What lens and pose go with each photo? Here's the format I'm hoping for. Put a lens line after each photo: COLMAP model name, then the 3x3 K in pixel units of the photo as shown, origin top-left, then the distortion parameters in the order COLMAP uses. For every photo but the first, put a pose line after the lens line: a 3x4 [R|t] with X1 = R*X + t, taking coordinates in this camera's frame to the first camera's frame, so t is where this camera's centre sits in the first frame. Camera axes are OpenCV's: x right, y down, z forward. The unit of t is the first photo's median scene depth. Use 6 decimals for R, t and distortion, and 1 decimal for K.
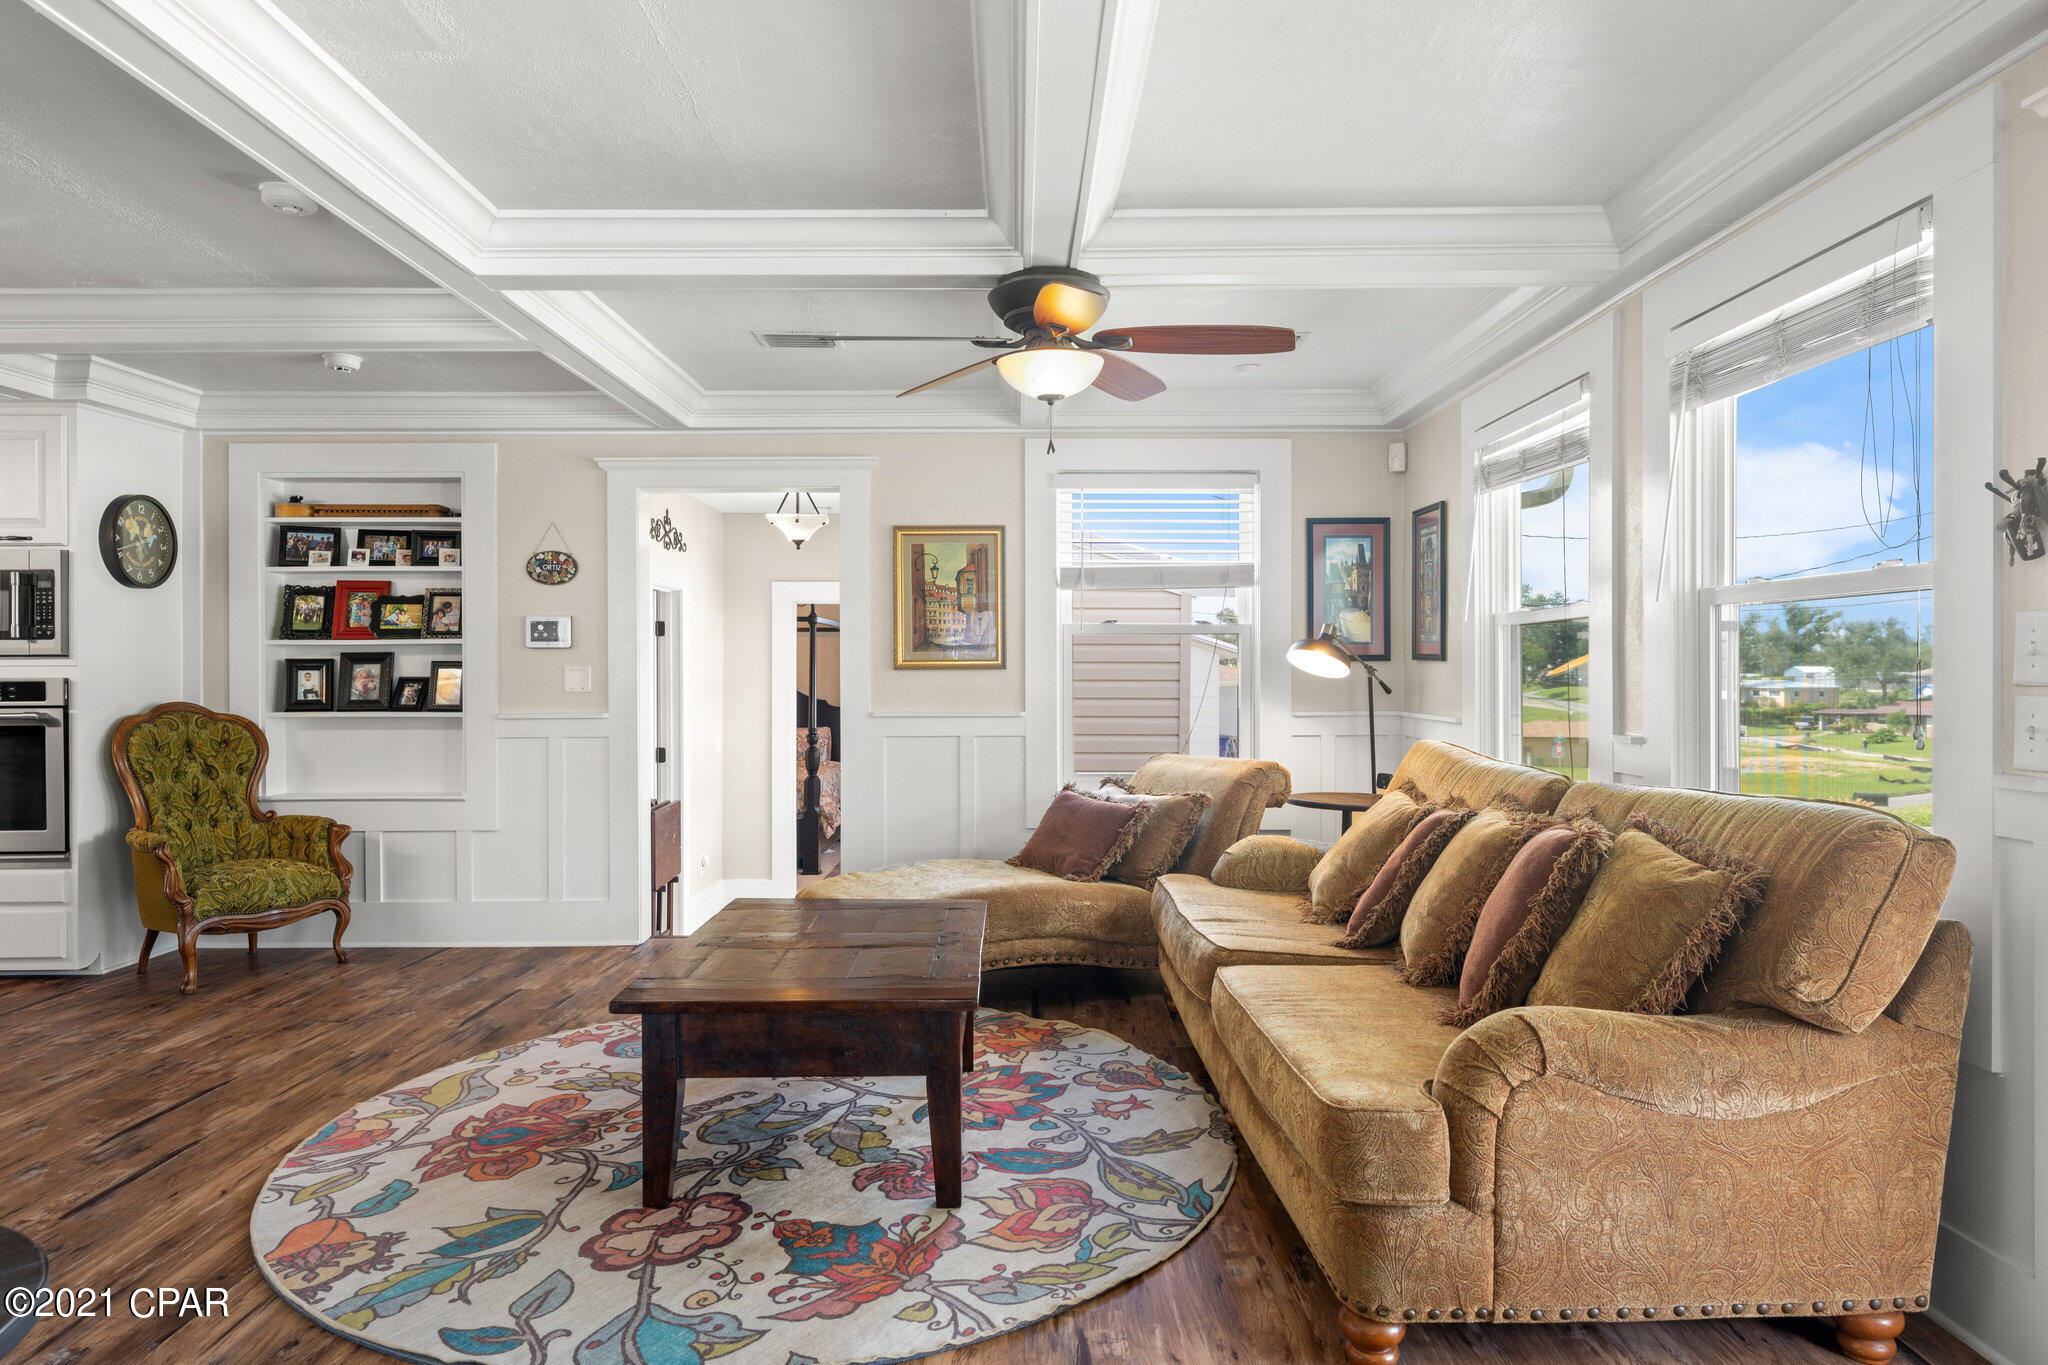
lens RADIAL K [[1232.8, 0, 1007.2], [0, 1232.8, 681.8], [0, 0, 1]] dist [0.002634, 0.001443]
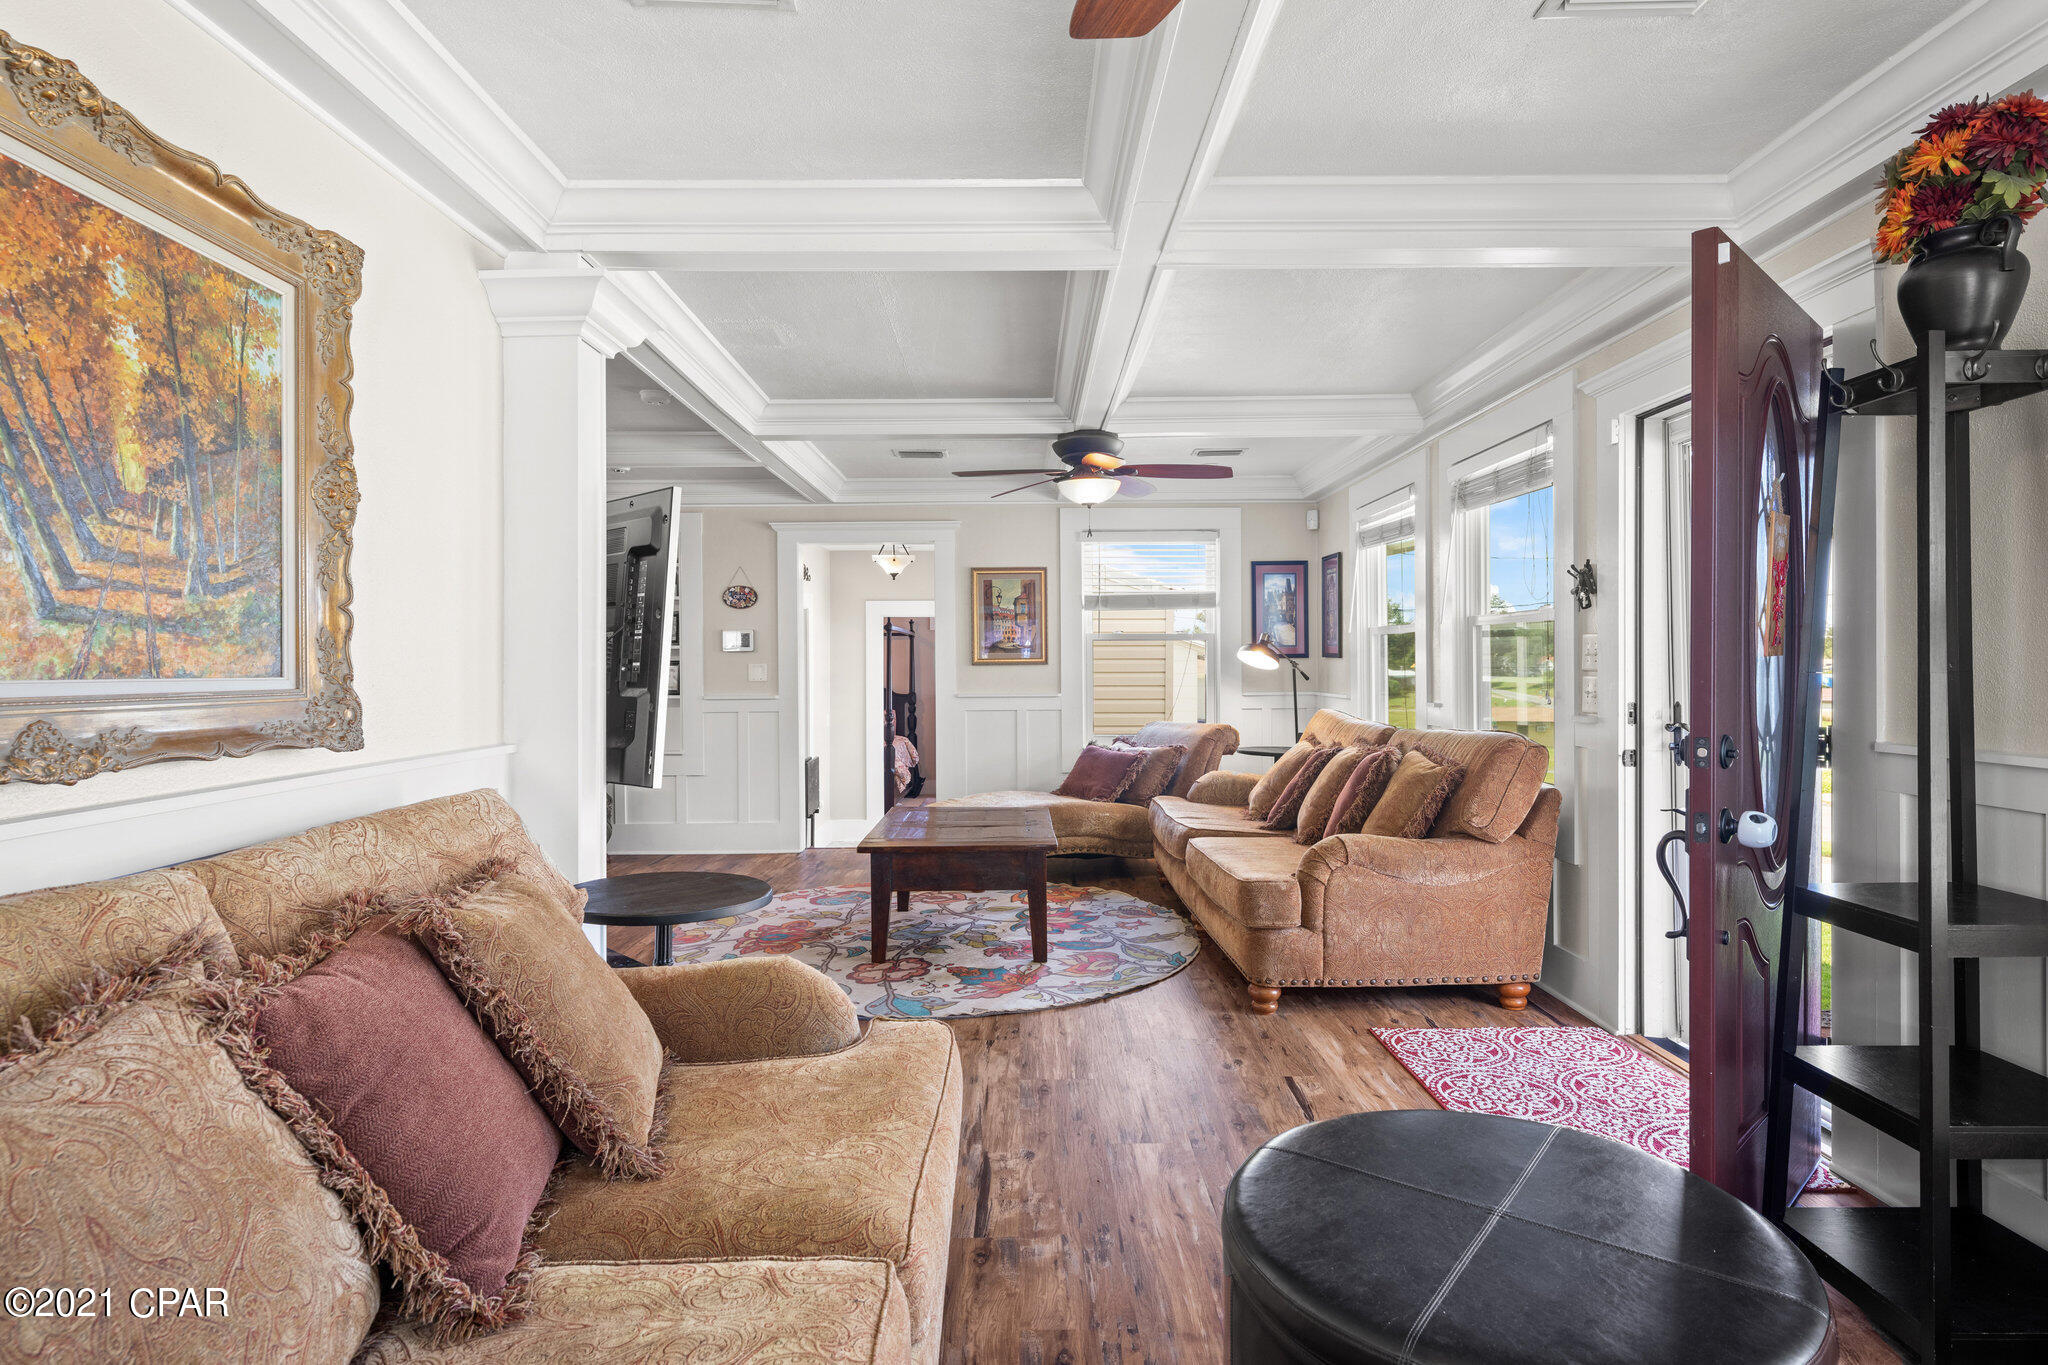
lens RADIAL K [[1103.0, 0, 1009.3], [0, 1103.0, 679.7], [0, 0, 1]] dist [-0.003580, -0.000208]
pose [[0.999991, -0.004306, -0.000635, -0.071049], [0.004308, 0.999984, 0.003760, 0.004089], [0.000618, -0.003762, 0.999993, -0.486318]]
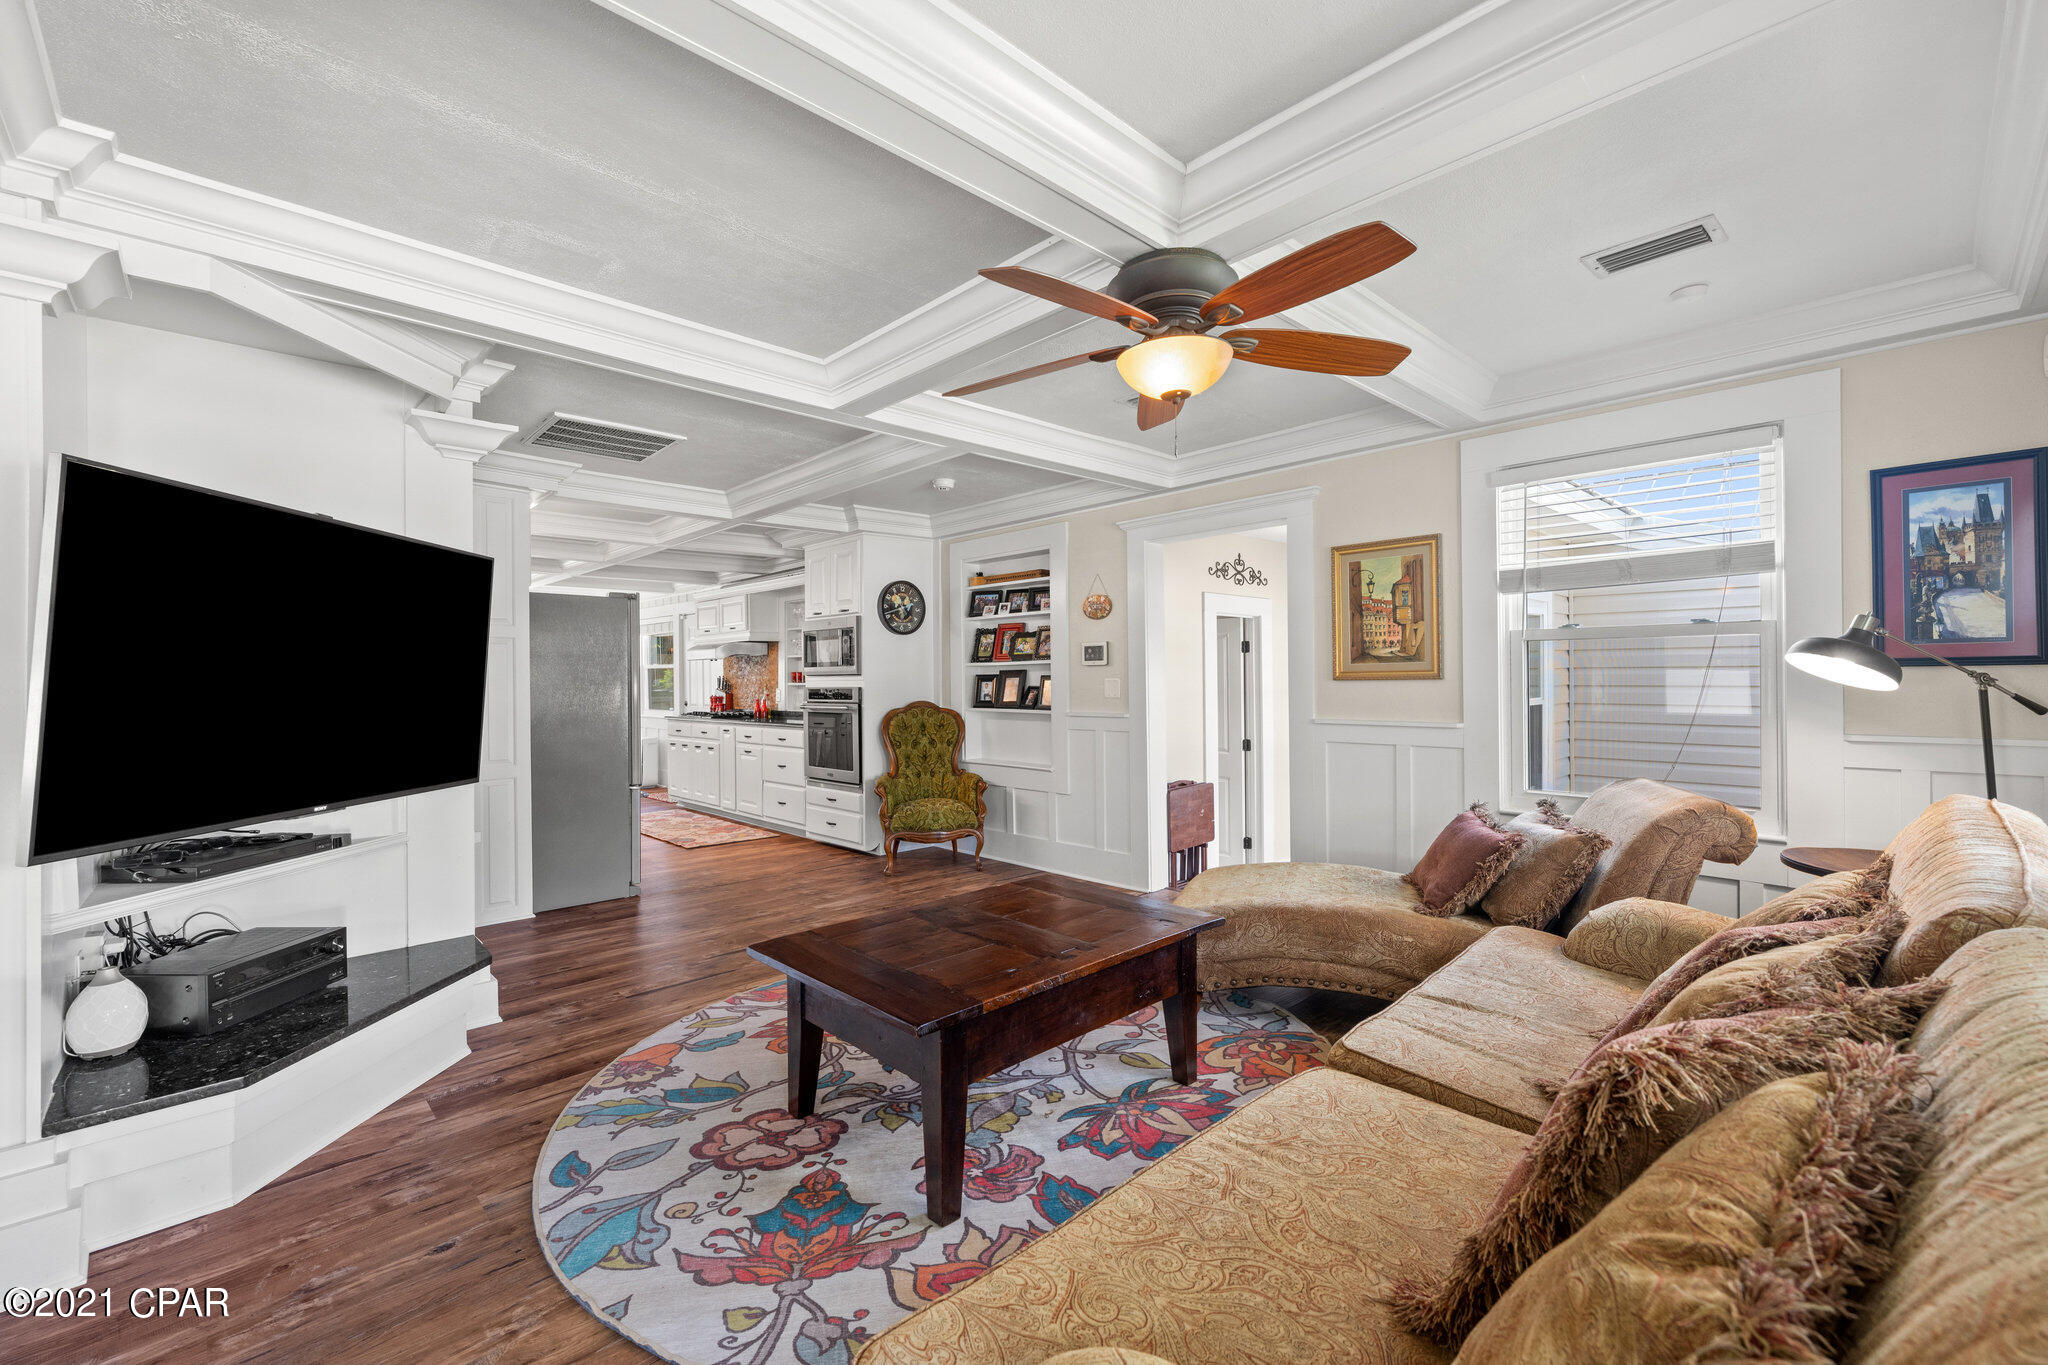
lens RADIAL K [[845.8, 0, 1025.9], [0, 845.8, 682.8], [0, 0, 1]] dist [-0.001577, -0.000266]
pose [[0.690015, -0.001210, -0.723794, 0.394682], [0.002469, 0.999997, 0.000682, -0.013434], [0.723791, -0.002257, 0.690015, 0.448326]]
